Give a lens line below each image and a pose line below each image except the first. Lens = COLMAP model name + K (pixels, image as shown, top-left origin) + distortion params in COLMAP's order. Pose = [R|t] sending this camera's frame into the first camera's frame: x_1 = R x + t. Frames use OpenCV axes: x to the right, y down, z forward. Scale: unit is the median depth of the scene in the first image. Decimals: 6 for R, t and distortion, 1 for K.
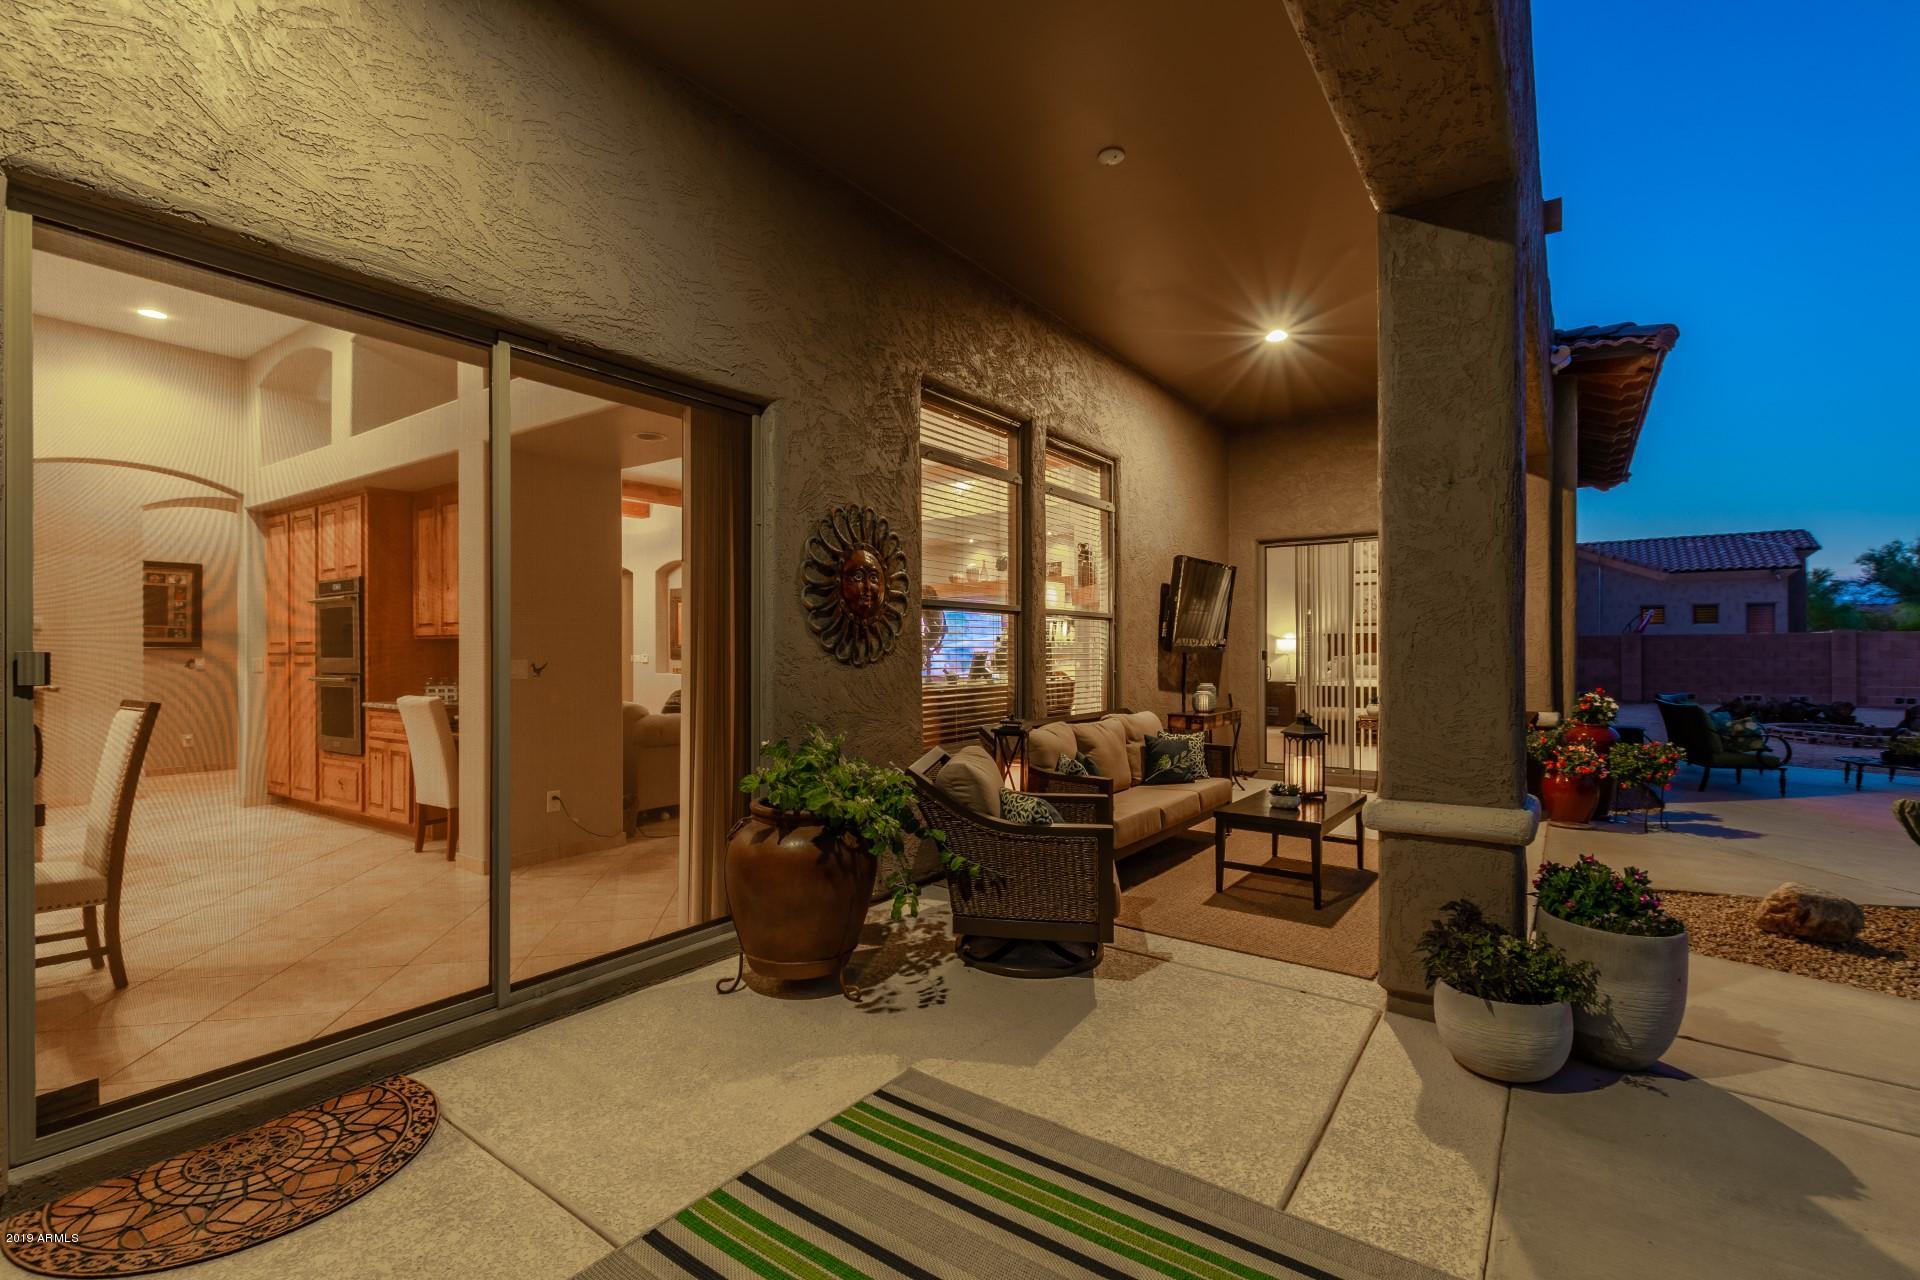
lens RADIAL K [[871.4, 0, 945.2], [0, 871.4, 645.1], [0, 0, 1]] dist [0.000686, 0.000361]
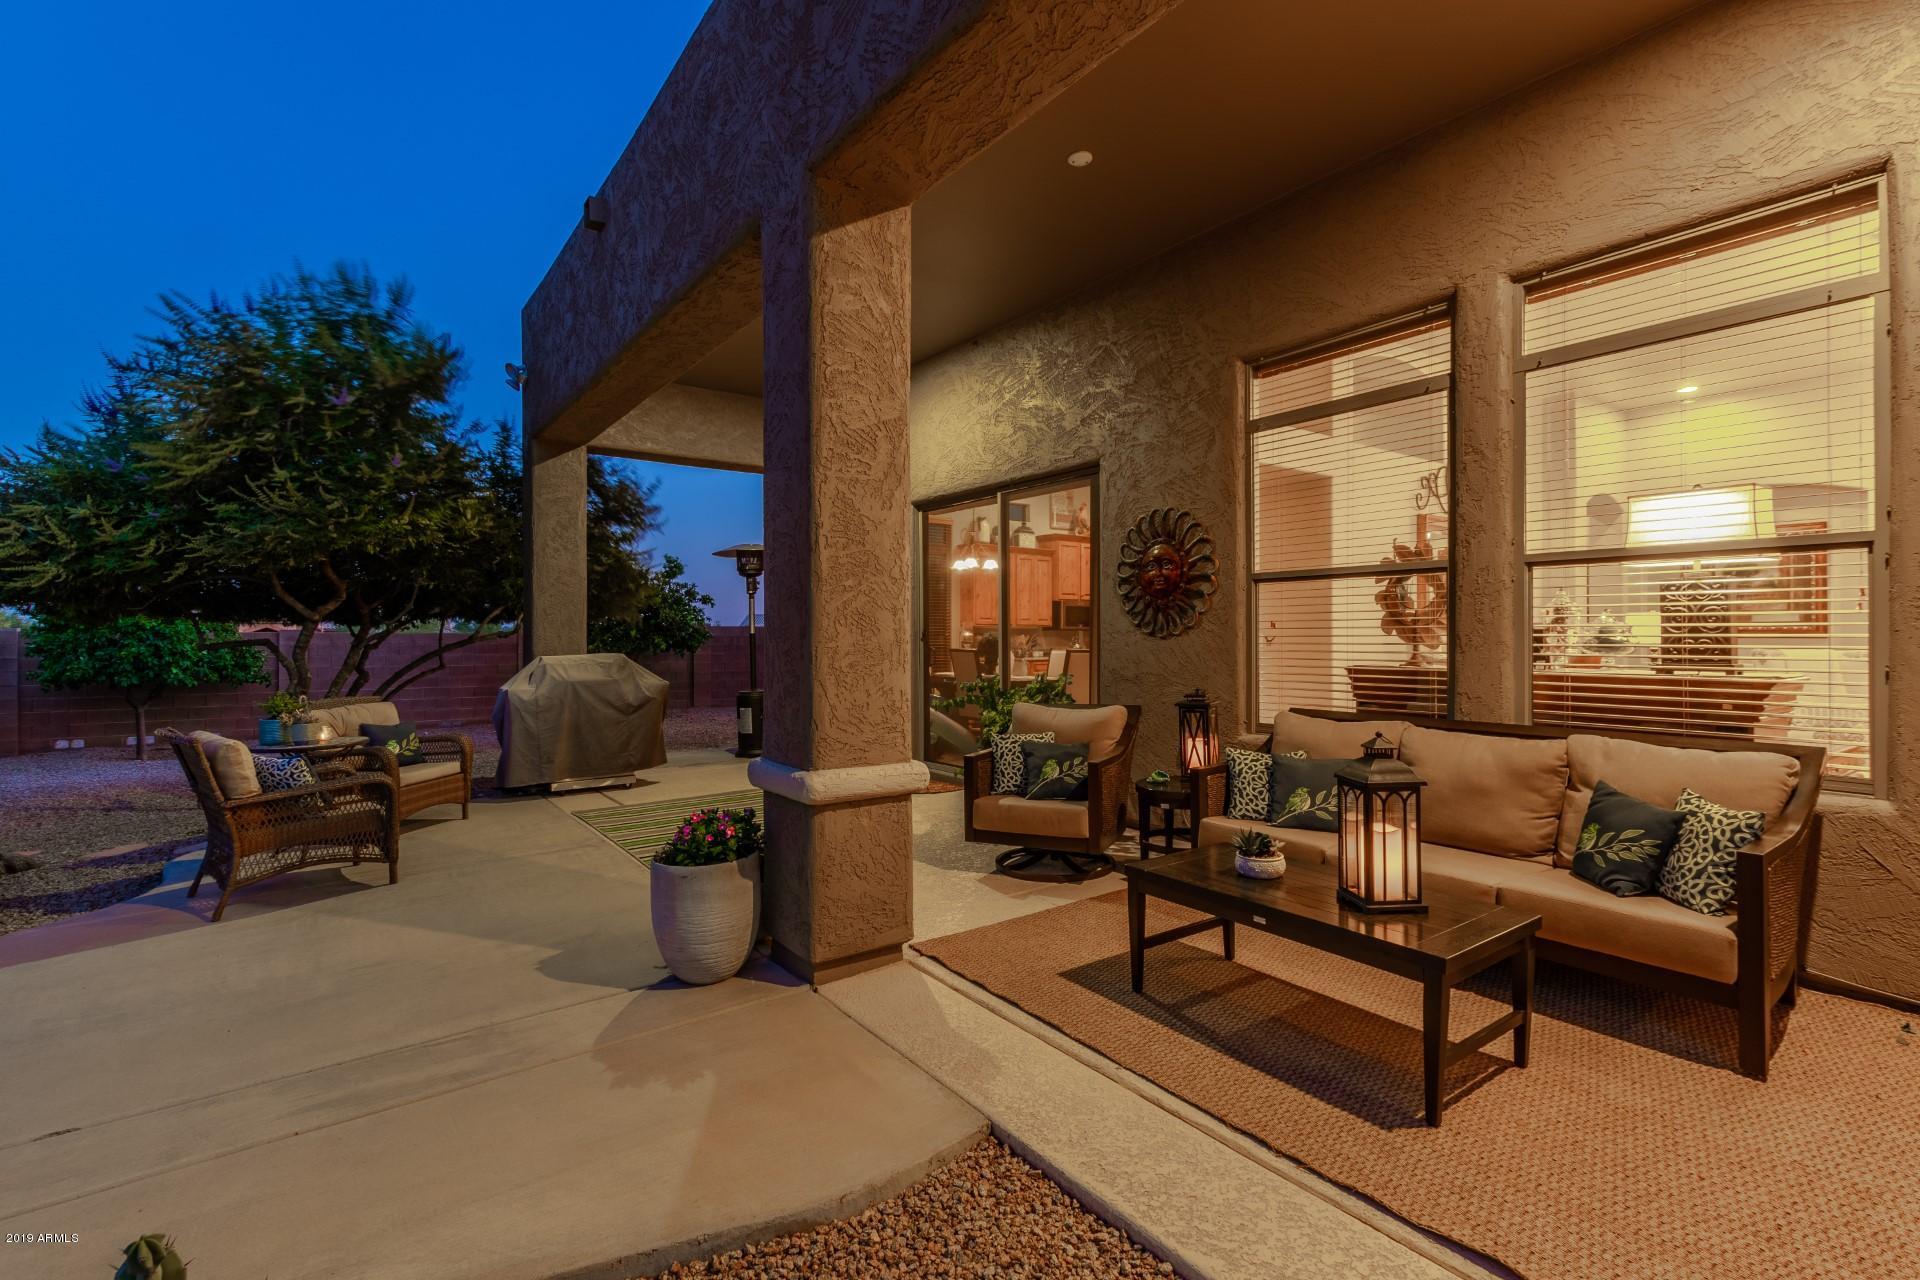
lens RADIAL K [[871.6, 0, 968.6], [0, 871.6, 647.2], [0, 0, 1]] dist [0.005079, 0.000756]
pose [[-0.305661, 0.009121, -0.952097, 0.992676], [0.002840, 0.999958, 0.008668, 0.022099], [0.952136, -0.000054, -0.305674, 0.956446]]
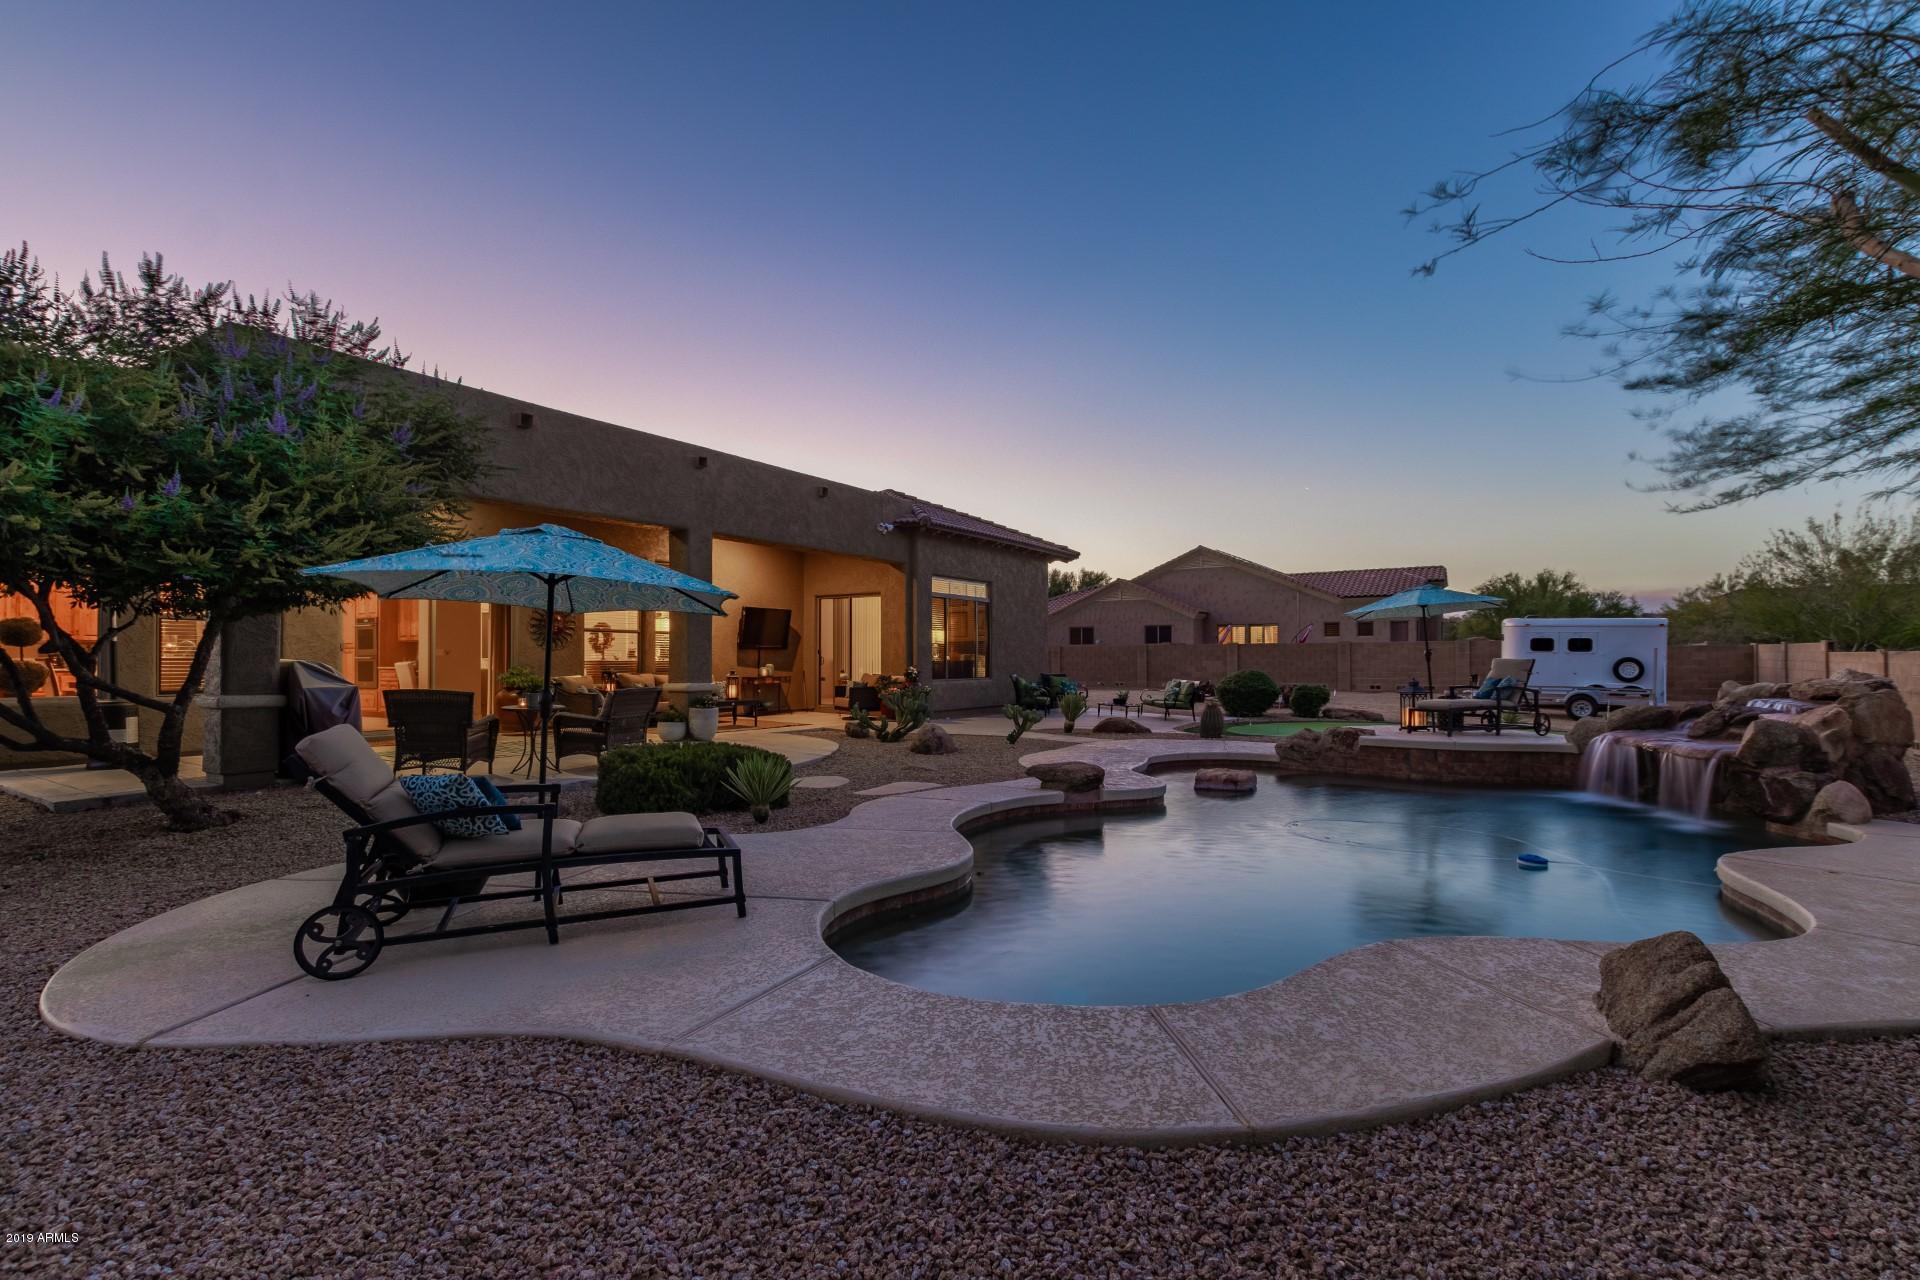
lens RADIAL K [[871.6, 0, 968.6], [0, 871.6, 647.2], [0, 0, 1]] dist [0.005079, 0.000756]
pose [[0.997905, 0.002076, 0.064668, 1.020384], [-0.001660, 0.999978, -0.006488, 0.025410], [-0.064680, 0.006367, 0.997886, -1.910047]]
